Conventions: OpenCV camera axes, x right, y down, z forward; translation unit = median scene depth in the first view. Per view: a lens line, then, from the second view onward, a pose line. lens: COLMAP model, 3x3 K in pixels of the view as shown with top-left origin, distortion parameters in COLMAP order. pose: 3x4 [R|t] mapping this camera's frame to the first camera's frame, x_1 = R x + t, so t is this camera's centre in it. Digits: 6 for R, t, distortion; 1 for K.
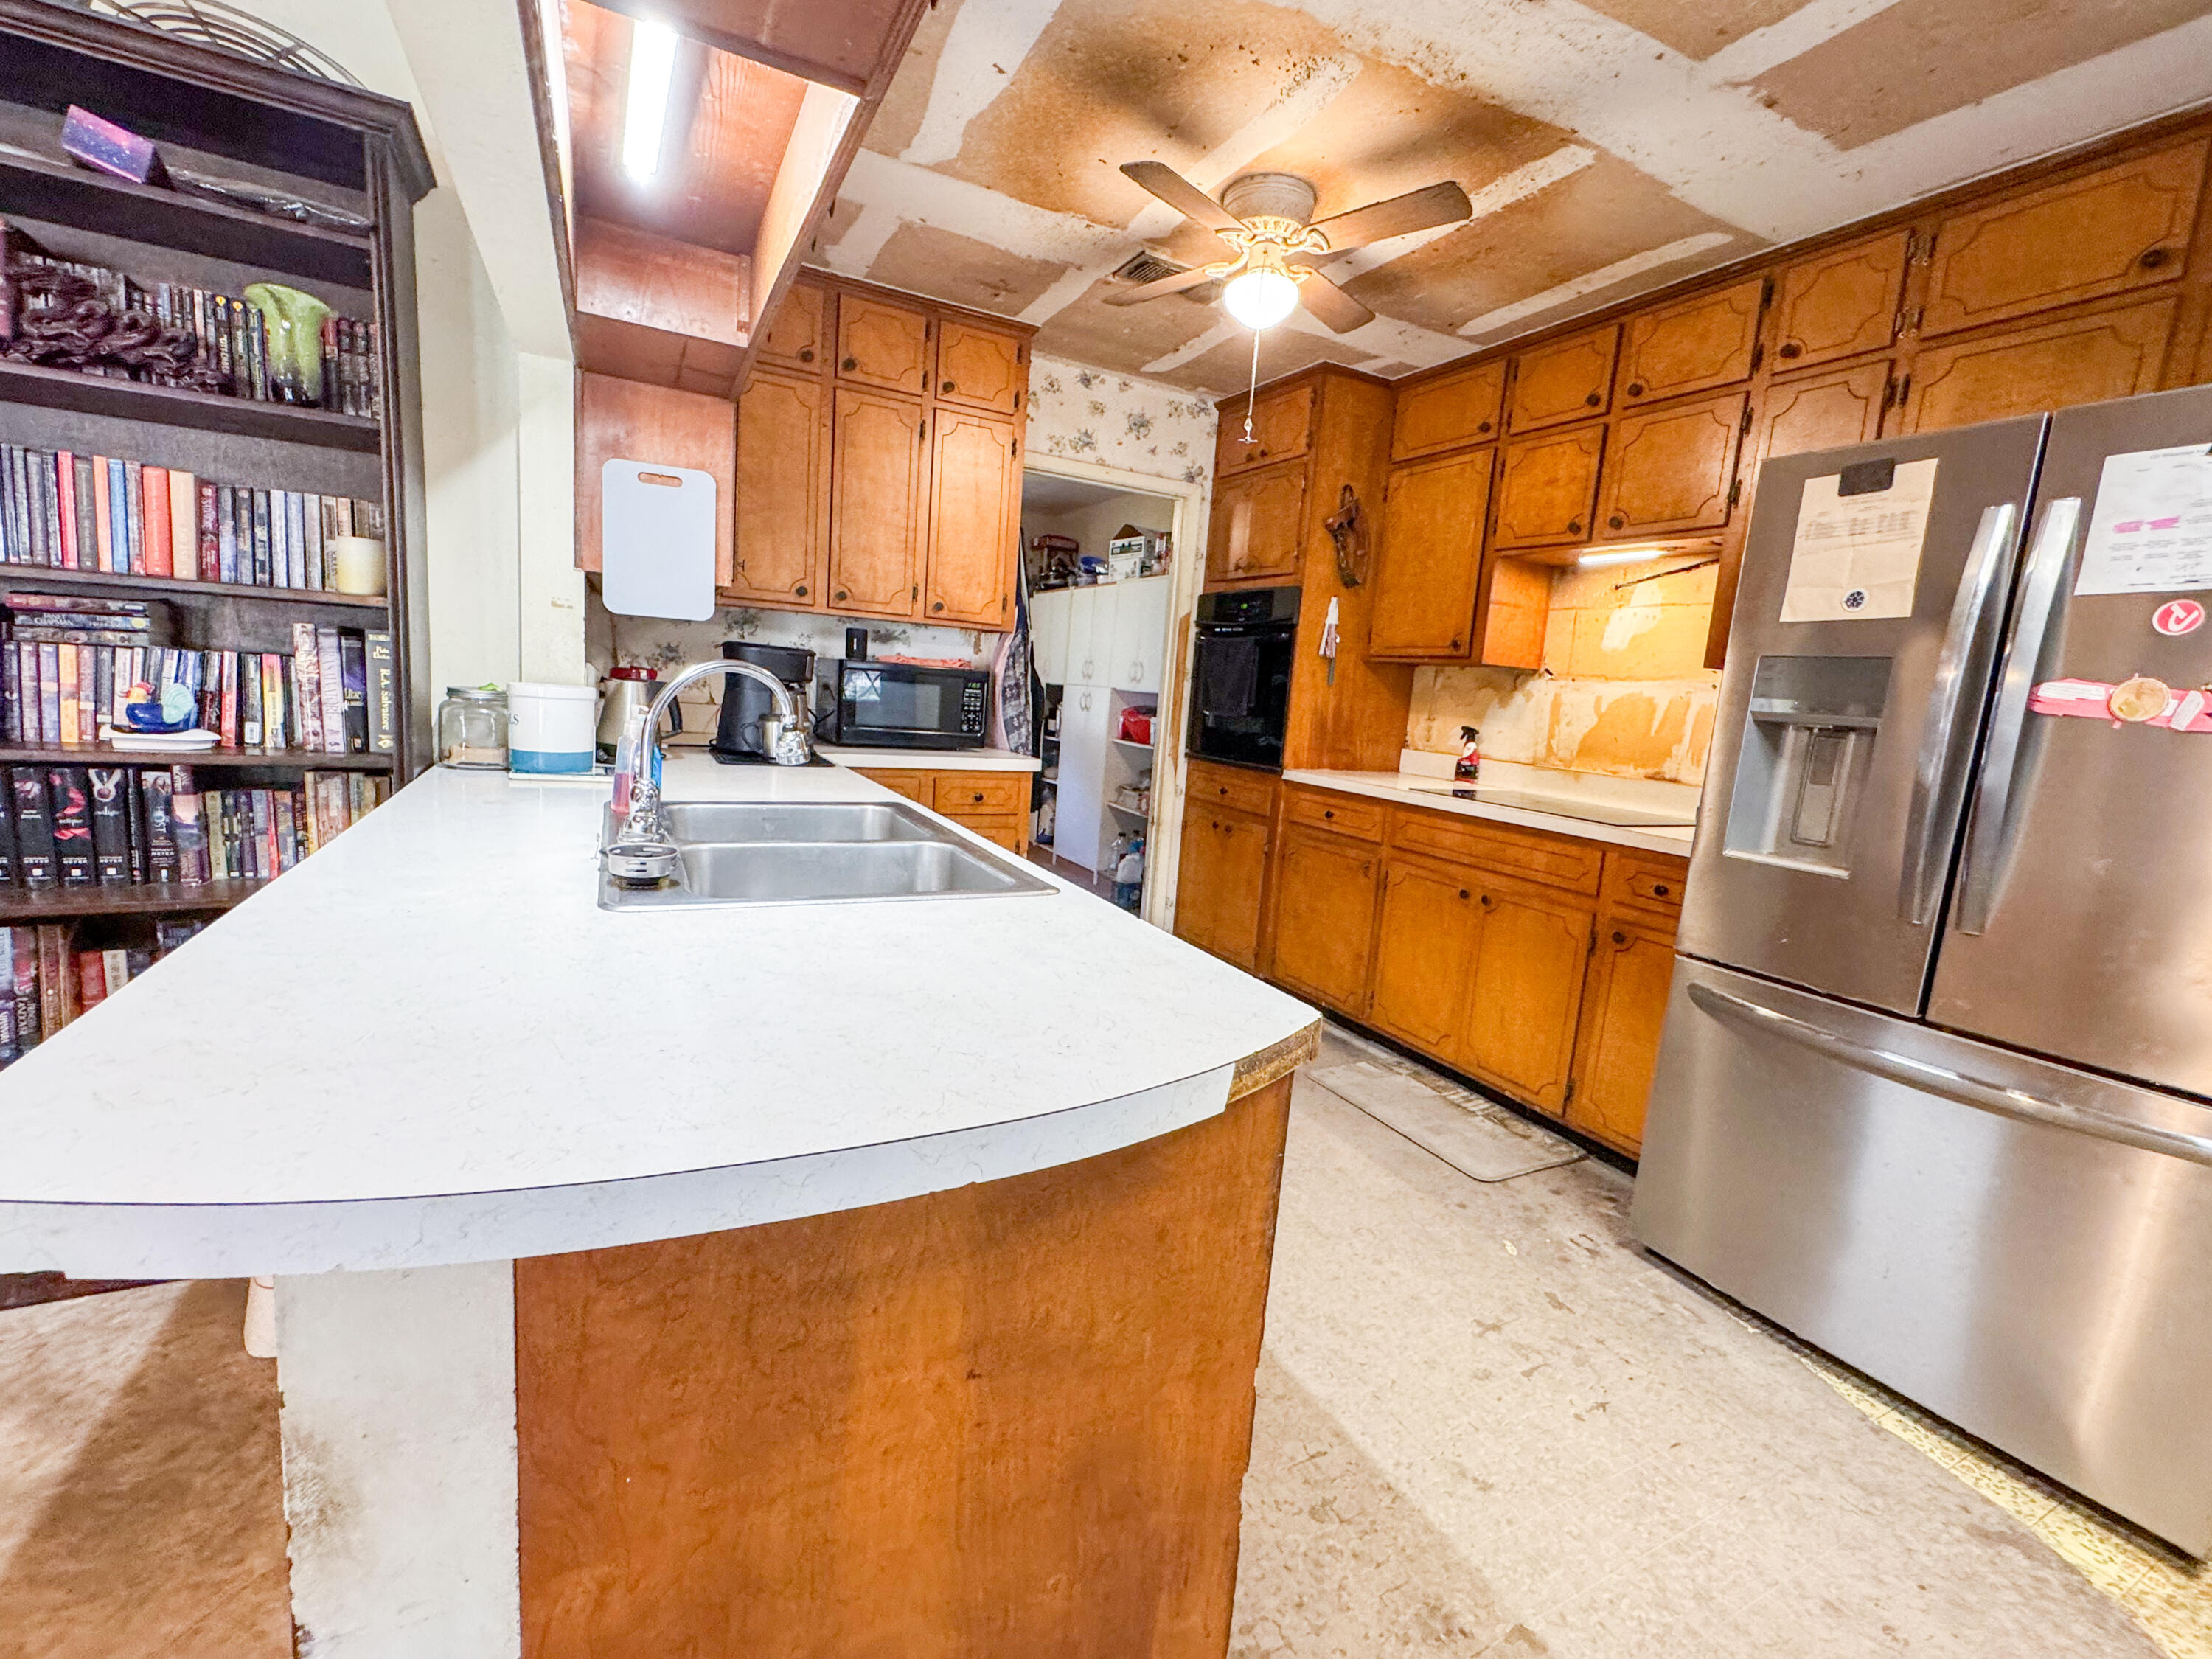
lens RADIAL K [[944.1, 0, 1103.9], [0, 944.1, 823.4], [0, 0, 1]] dist [-0.000842, -0.000305]
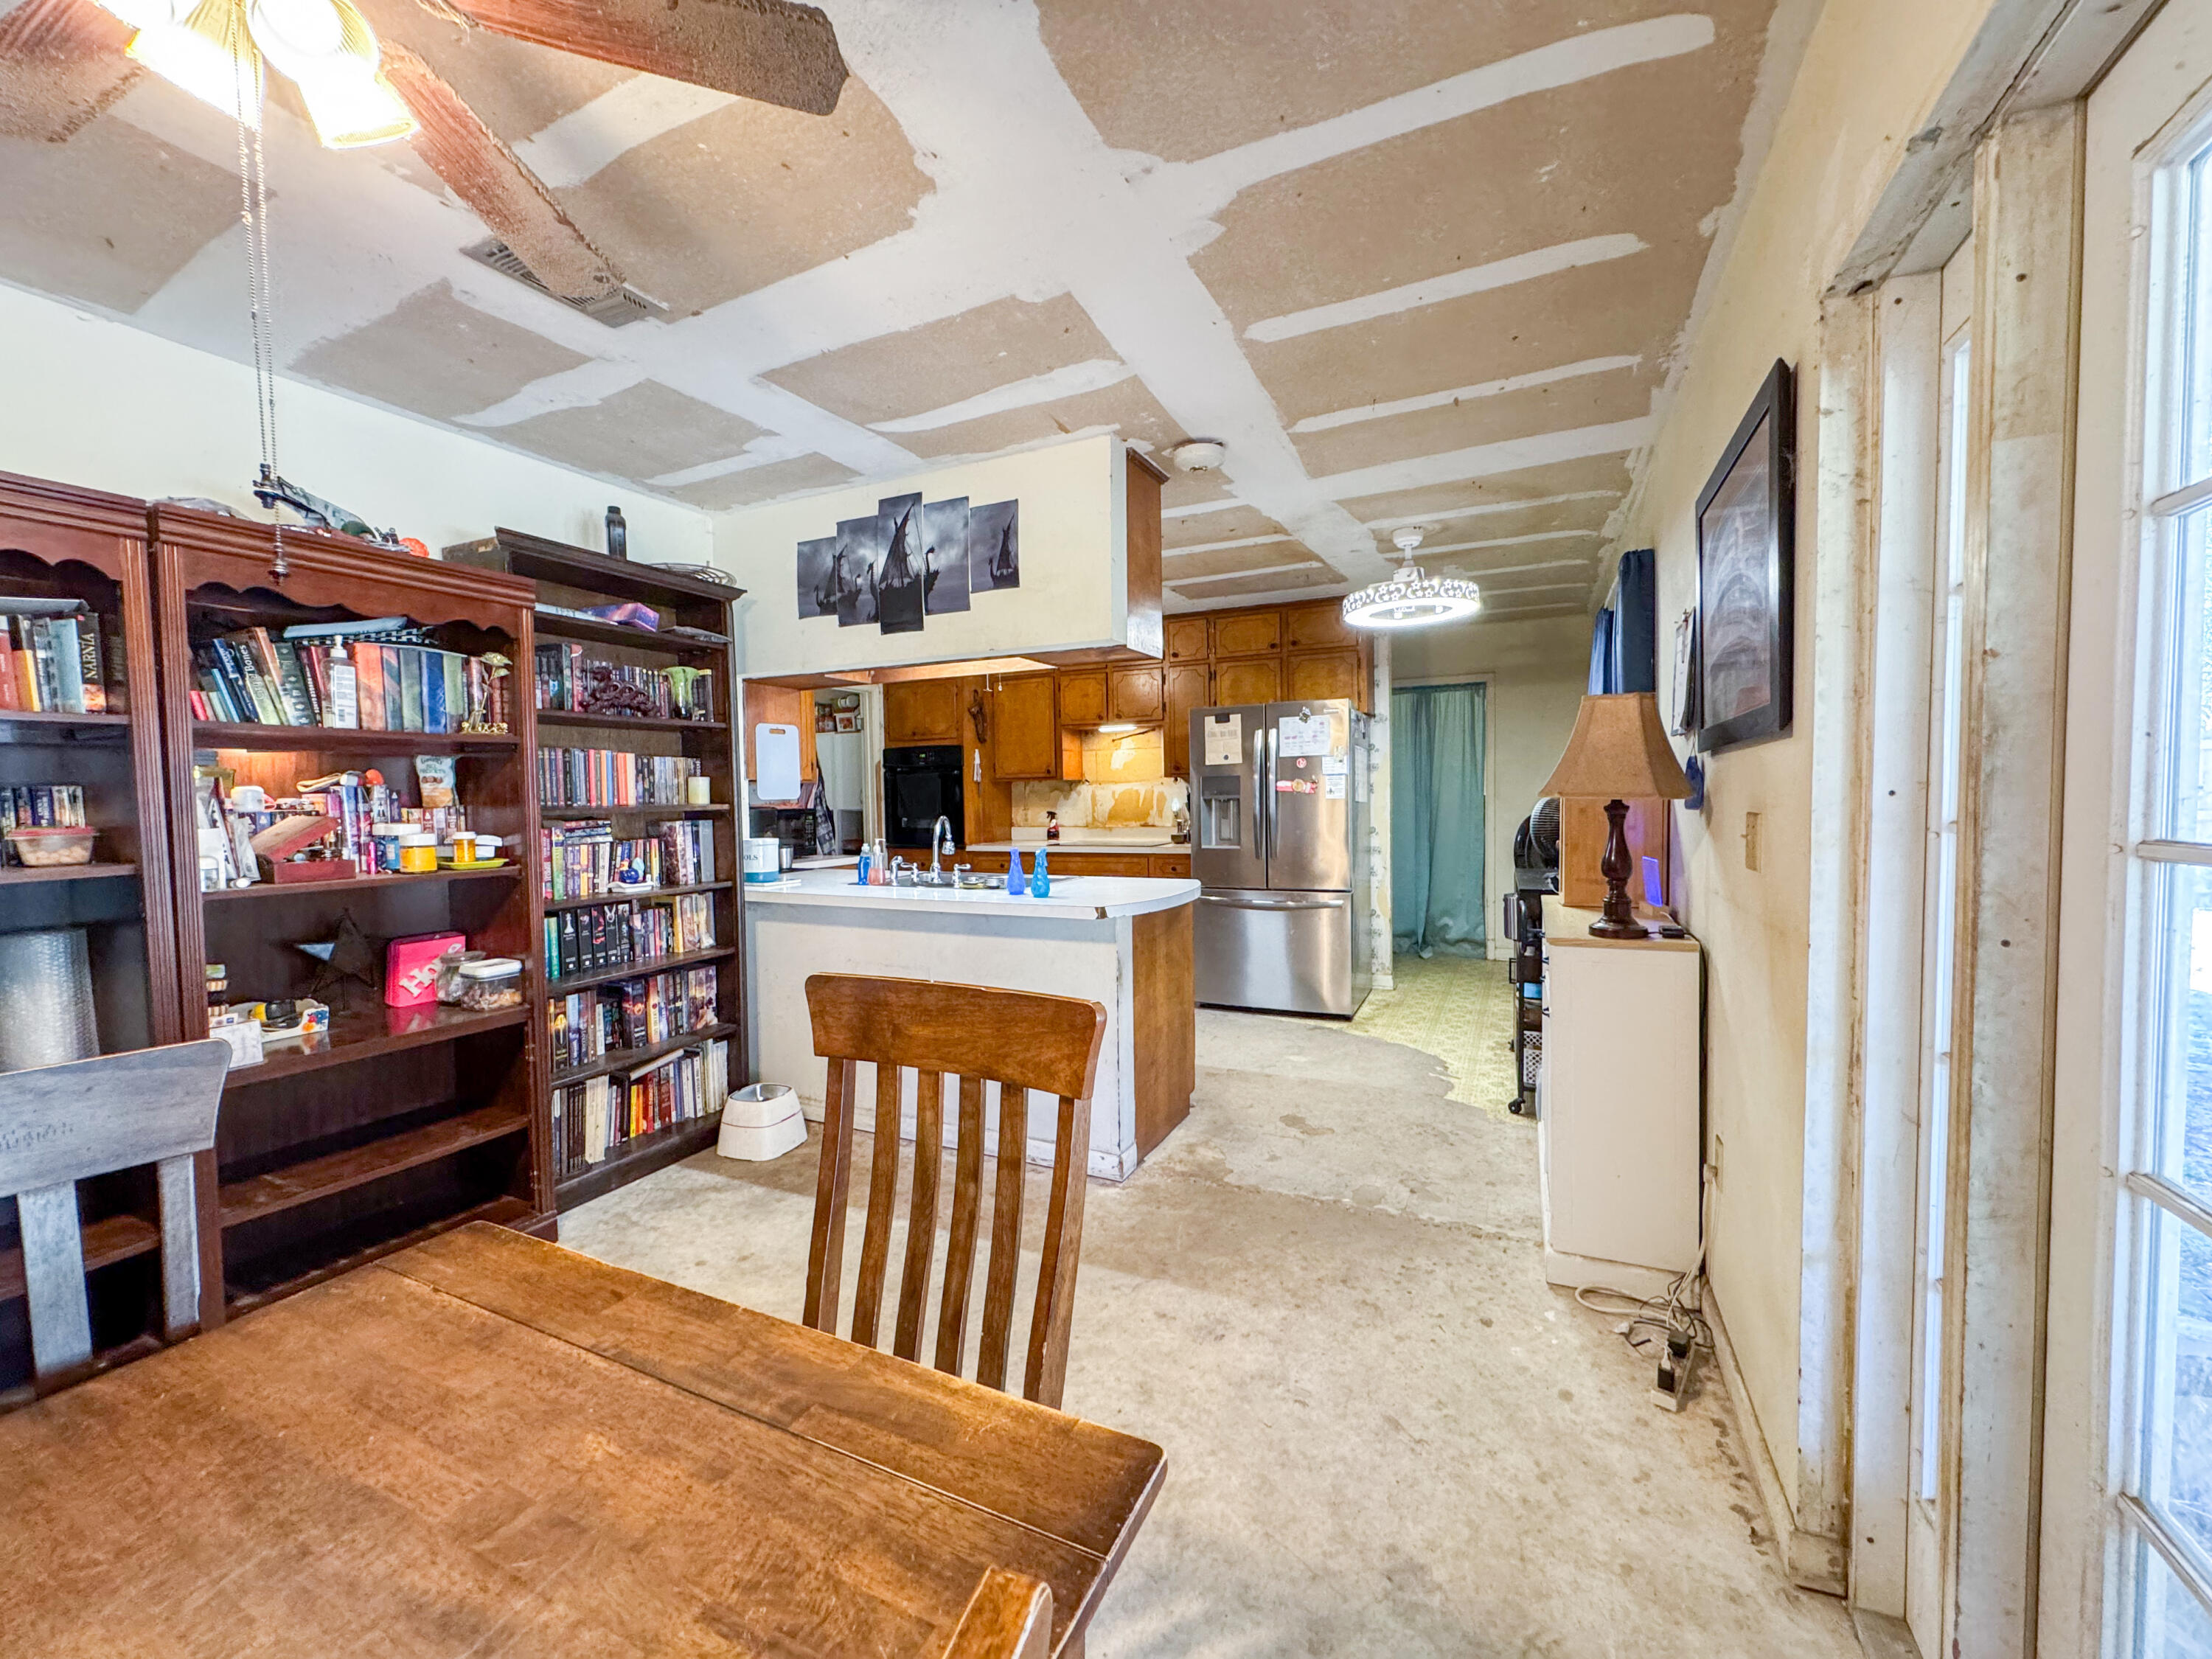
lens RADIAL K [[879.9, 0, 1101.9], [0, 879.9, 823.7], [0, 0, 1]] dist [-0.002162, -0.000326]
pose [[0.794743, -0.111688, 0.596582, -0.672602], [0.166489, 0.985337, -0.037321, 0.006570], [-0.583666, 0.128984, 0.801684, -0.549325]]
